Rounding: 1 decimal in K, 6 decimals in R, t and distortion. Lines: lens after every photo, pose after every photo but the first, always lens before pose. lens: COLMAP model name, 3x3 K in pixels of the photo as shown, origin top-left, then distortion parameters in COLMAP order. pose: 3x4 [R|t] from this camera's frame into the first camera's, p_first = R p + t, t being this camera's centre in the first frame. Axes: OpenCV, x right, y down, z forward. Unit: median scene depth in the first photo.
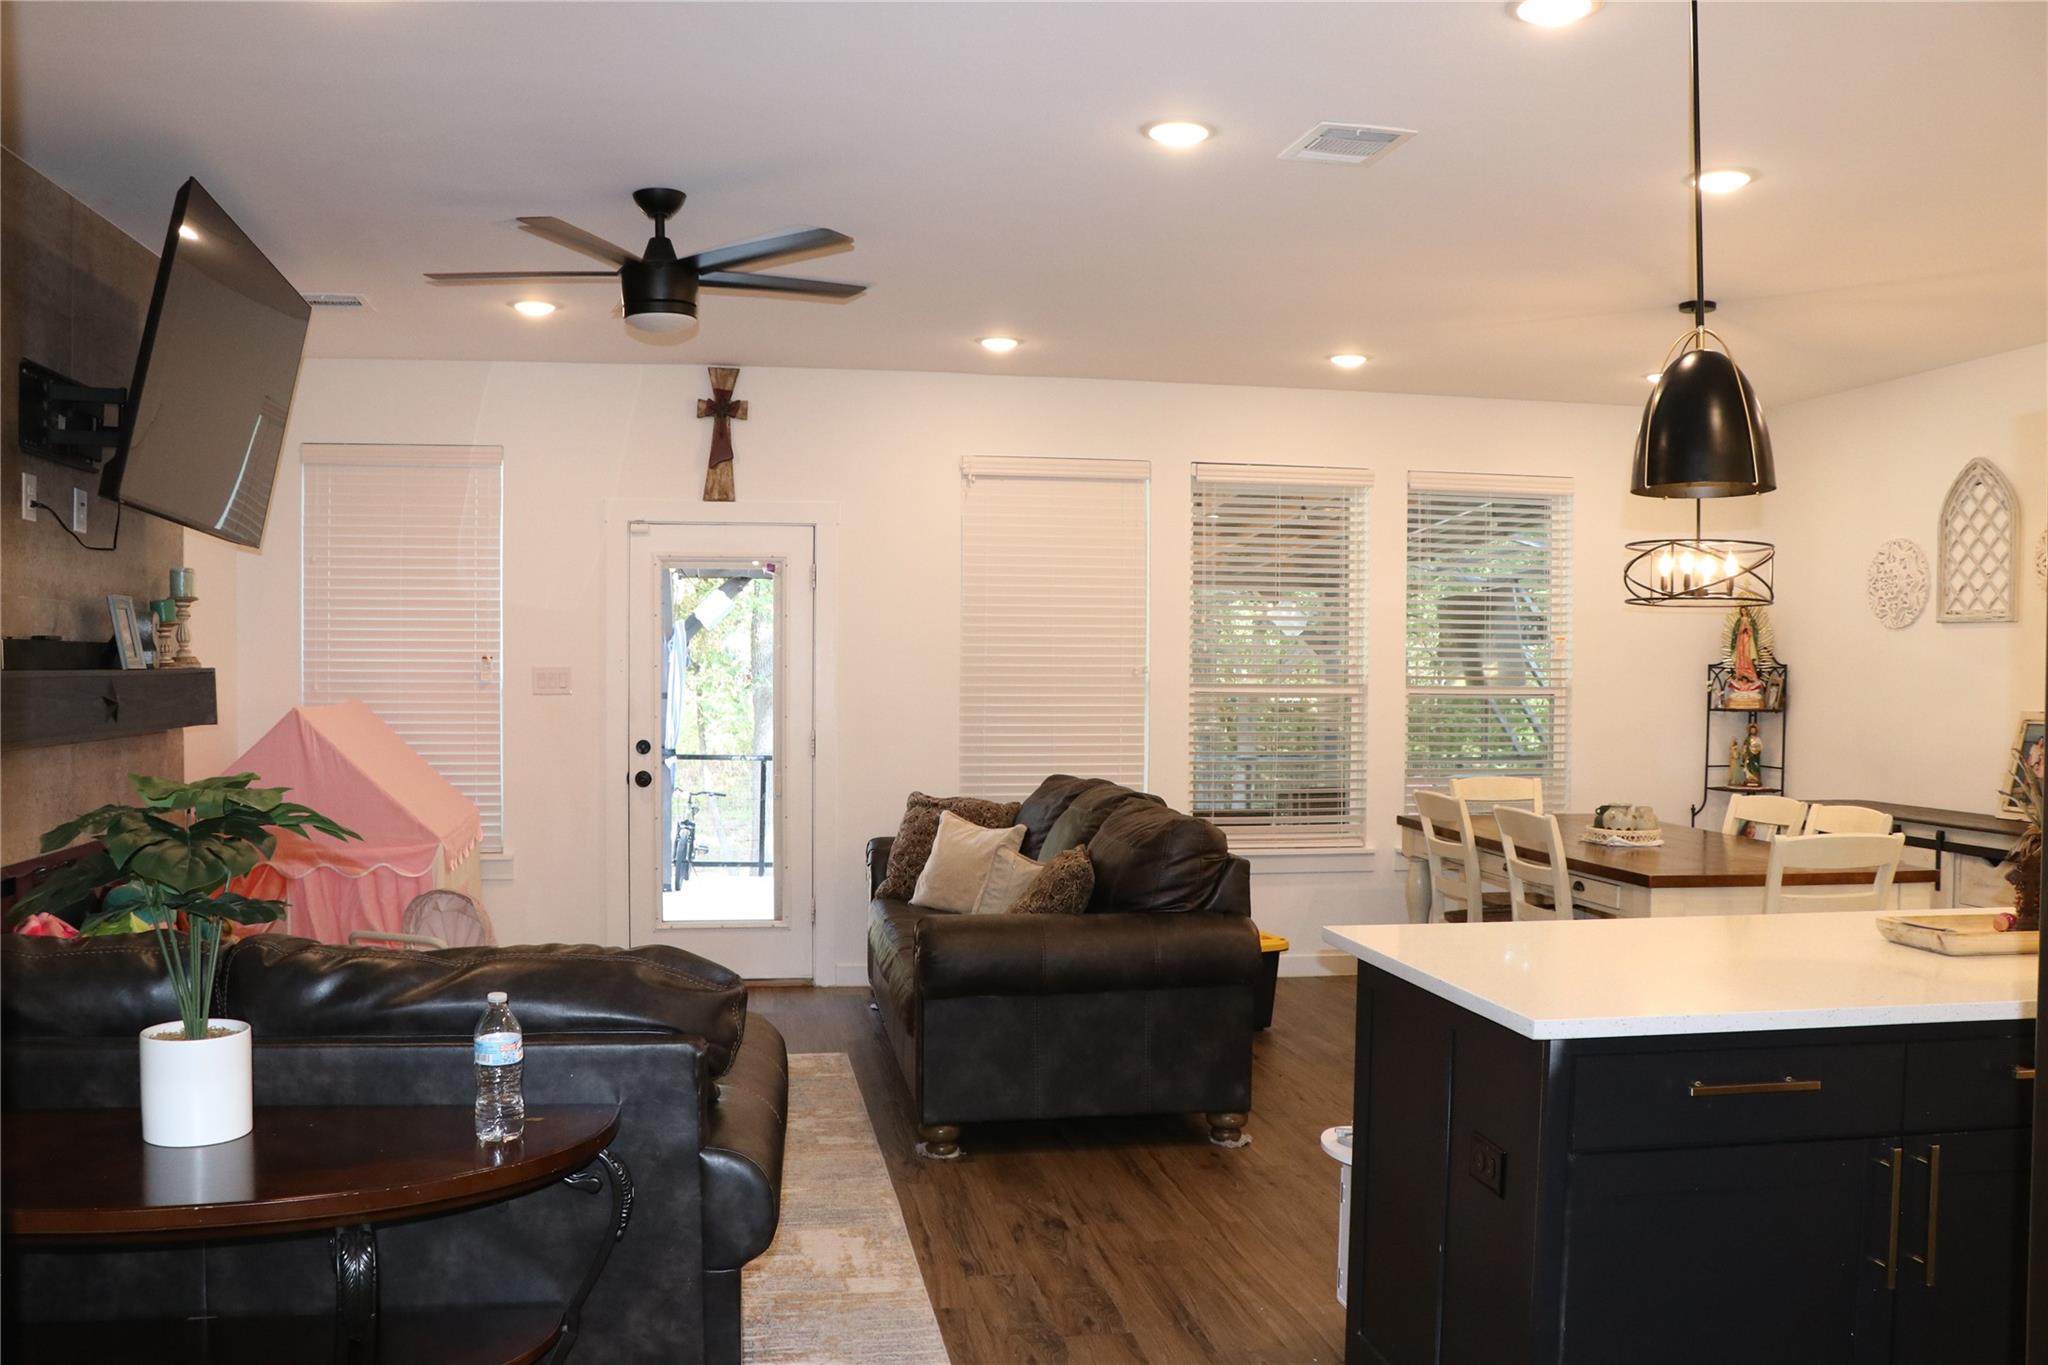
lens RADIAL K [[1688.0, 0, 1030.9], [0, 1688.0, 695.3], [0, 0, 1]] dist [-0.185879, 0.169431]
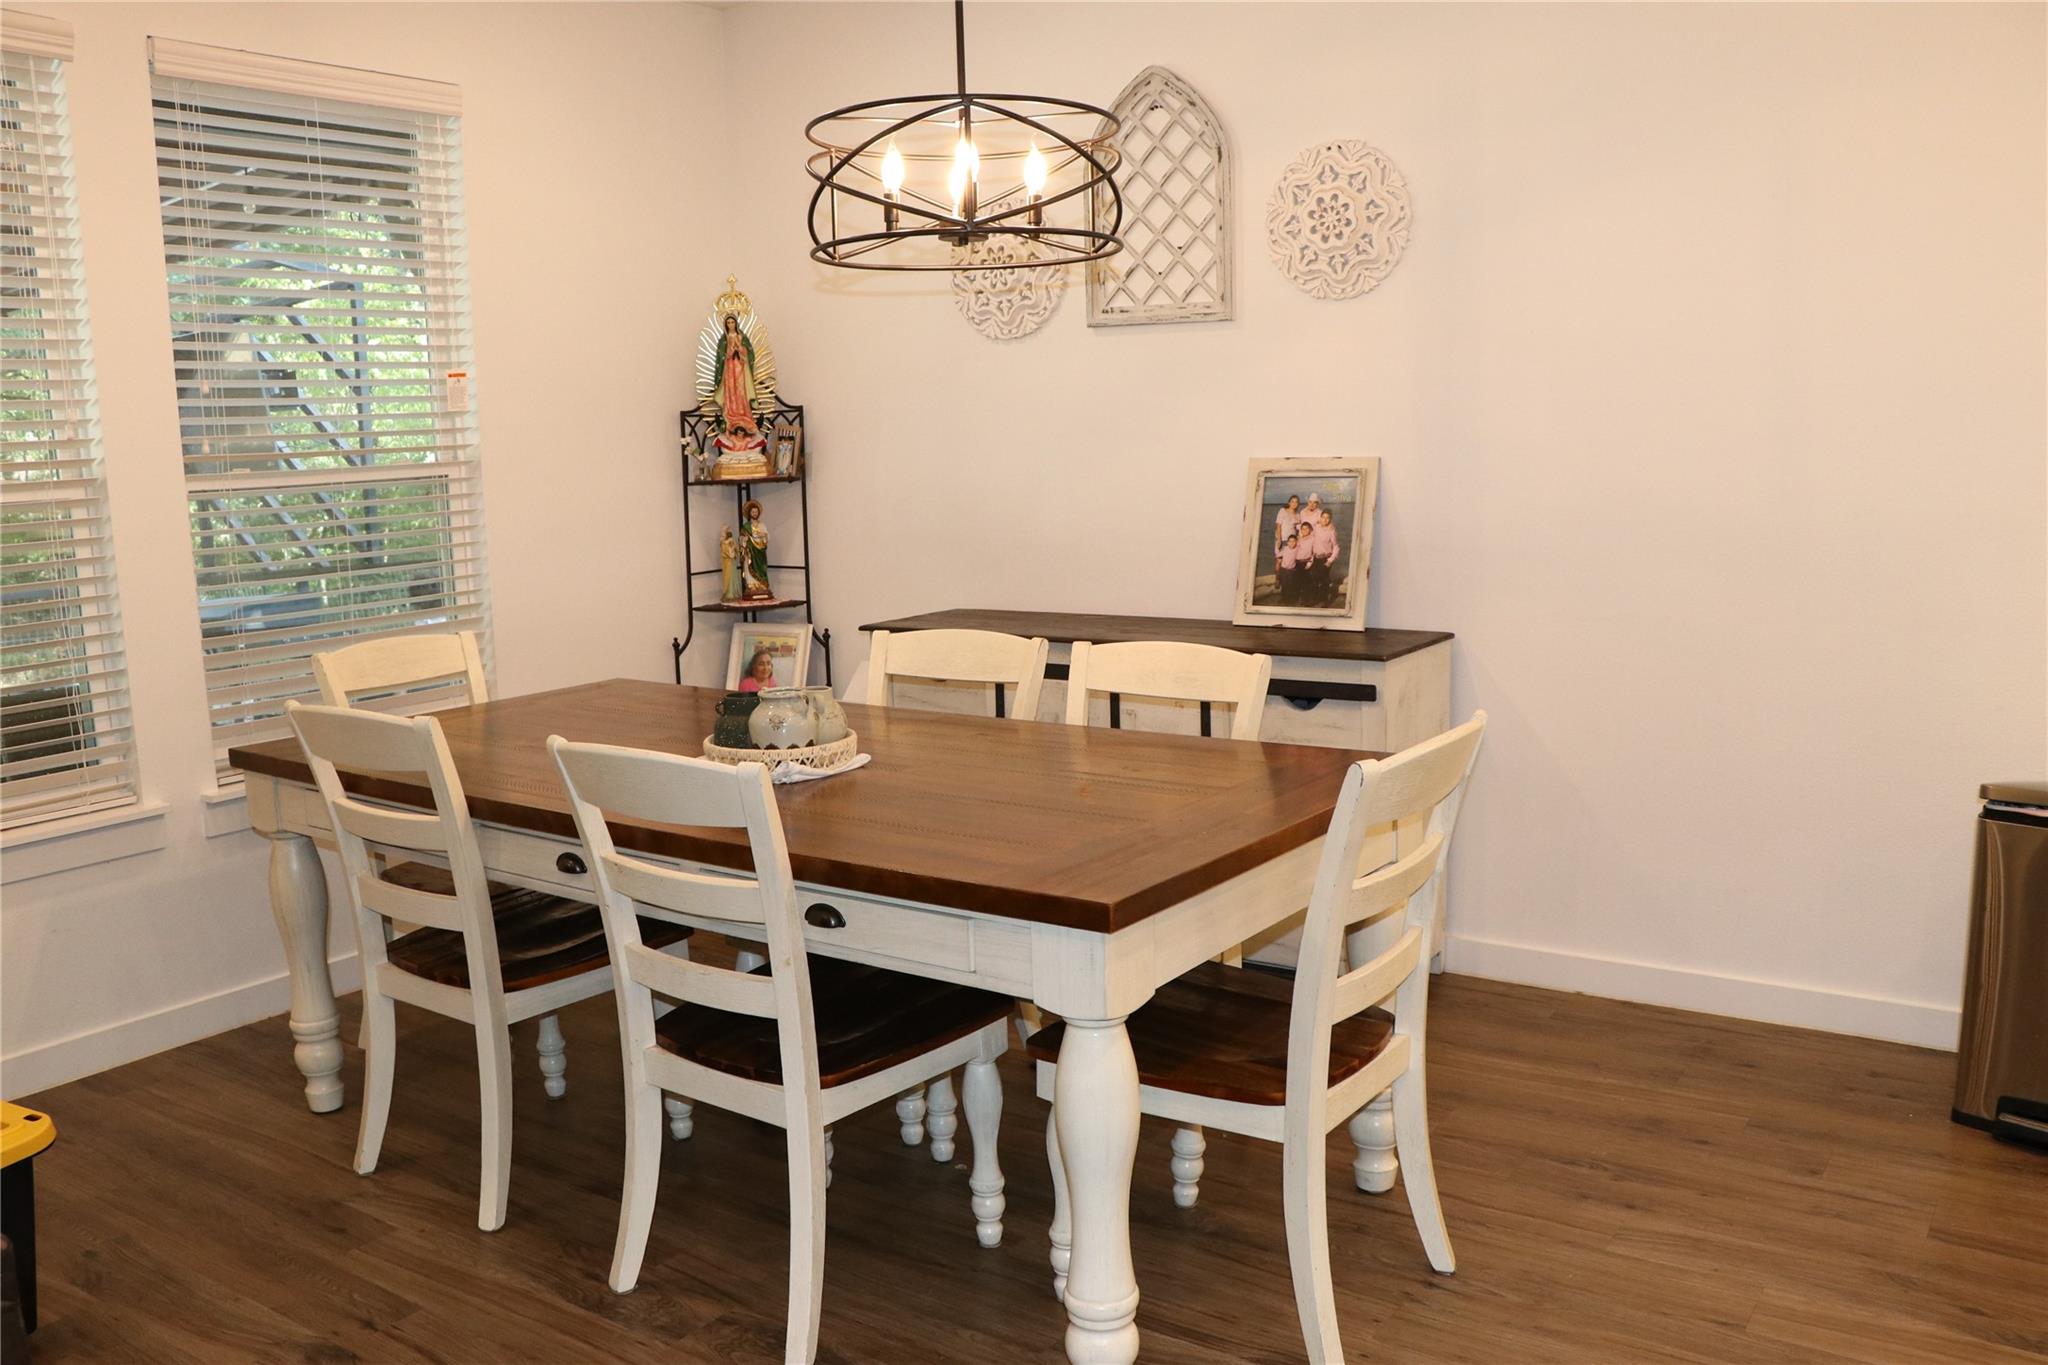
lens RADIAL K [[1688.0, 0, 1030.9], [0, 1688.0, 695.3], [0, 0, 1]] dist [-0.185879, 0.169431]
pose [[0.702962, -0.143545, 0.696591, 0.055892], [0.048660, 0.986833, 0.154249, -0.003866], [-0.709561, -0.074535, 0.700691, 0.495355]]
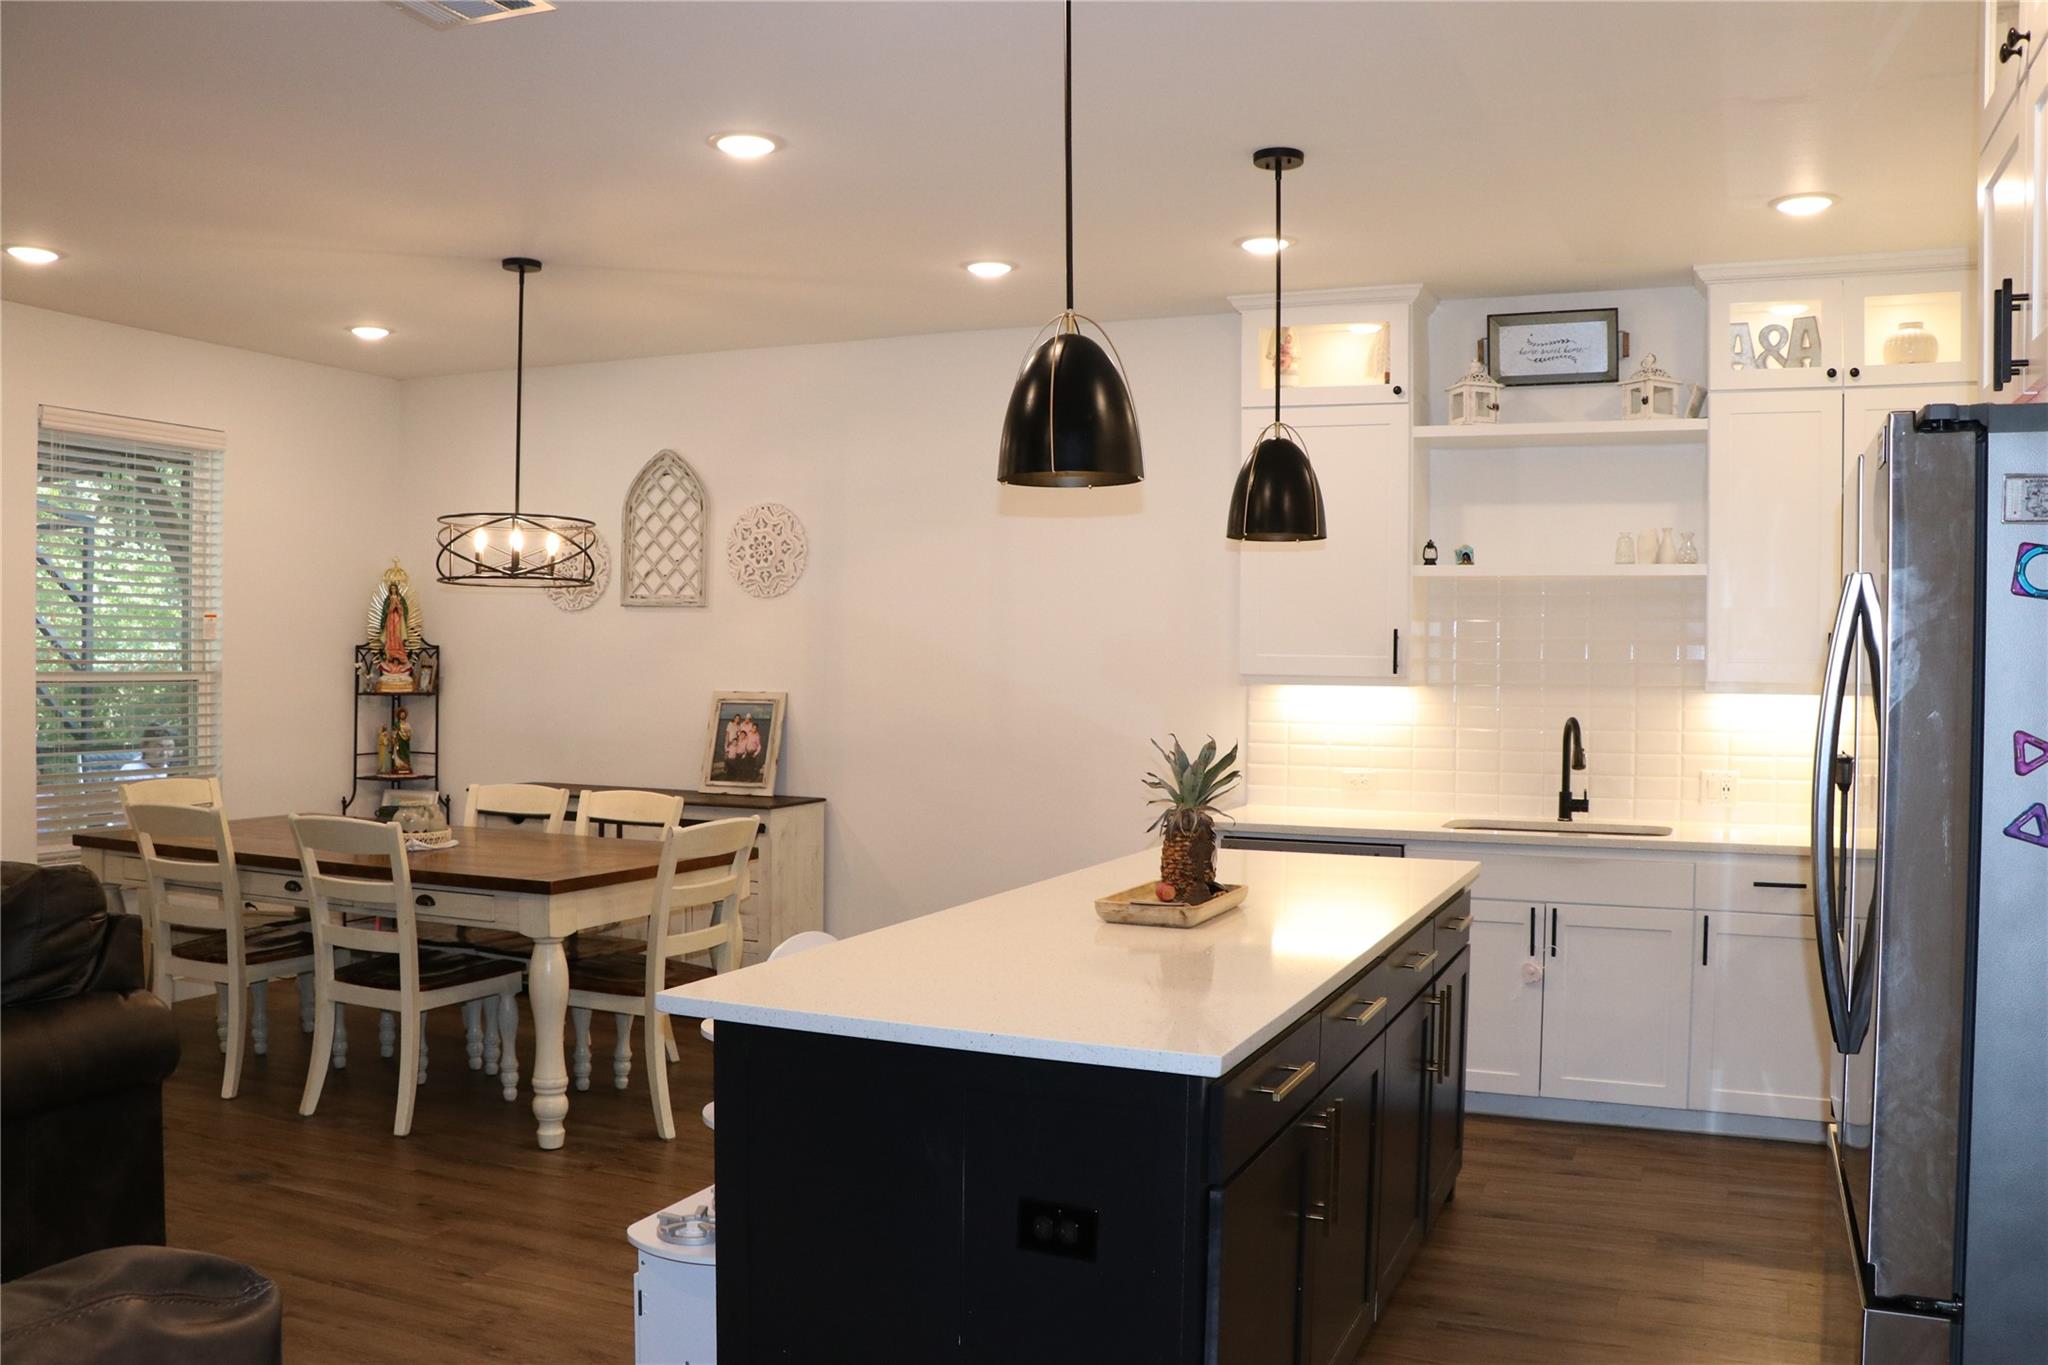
lens RADIAL K [[1688.0, 0, 1030.9], [0, 1688.0, 695.3], [0, 0, 1]] dist [-0.185879, 0.169431]
pose [[0.549846, -0.022195, 0.834971, -0.168172], [0.007418, 0.999737, 0.021690, -0.008522], [-0.835233, -0.005732, 0.549867, 0.182737]]
